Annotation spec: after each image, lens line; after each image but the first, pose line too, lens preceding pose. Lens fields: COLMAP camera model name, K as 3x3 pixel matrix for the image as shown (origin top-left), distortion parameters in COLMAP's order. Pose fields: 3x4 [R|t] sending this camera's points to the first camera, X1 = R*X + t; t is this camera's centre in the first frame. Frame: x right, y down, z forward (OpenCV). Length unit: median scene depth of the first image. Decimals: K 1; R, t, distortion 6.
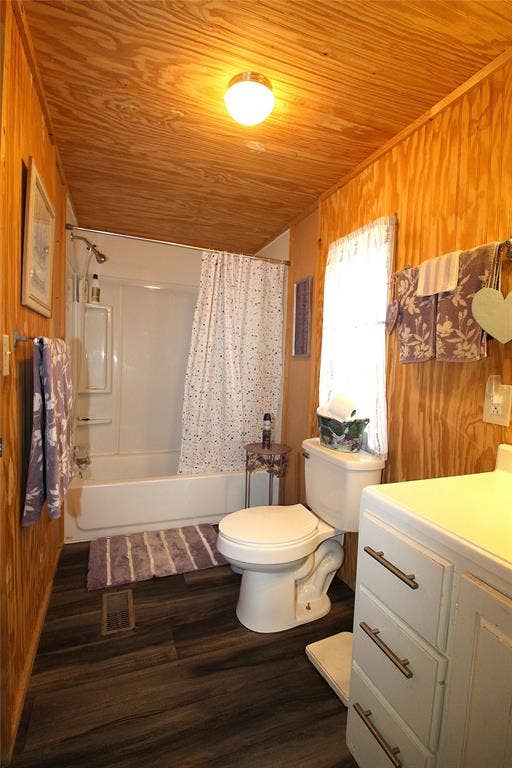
lens RADIAL K [[354.6, 0, 249.8], [0, 354.6, 384.0], [0, 0, 1]] dist [0.001305, -0.013823]
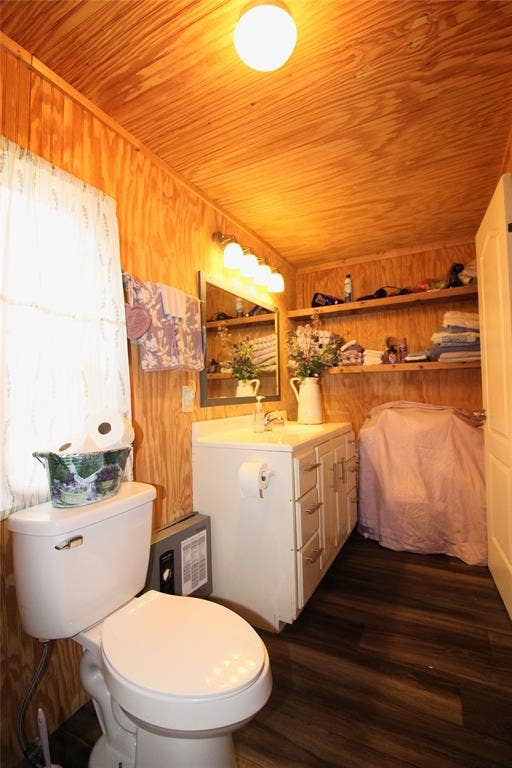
lens RADIAL K [[354.6, 0, 249.8], [0, 354.6, 384.0], [0, 0, 1]] dist [0.001305, -0.013823]
pose [[-0.653602, -0.002134, 0.756836, -0.550247], [0.051996, 0.997507, 0.047716, -0.058572], [-0.755051, 0.070540, -0.651861, 1.515396]]
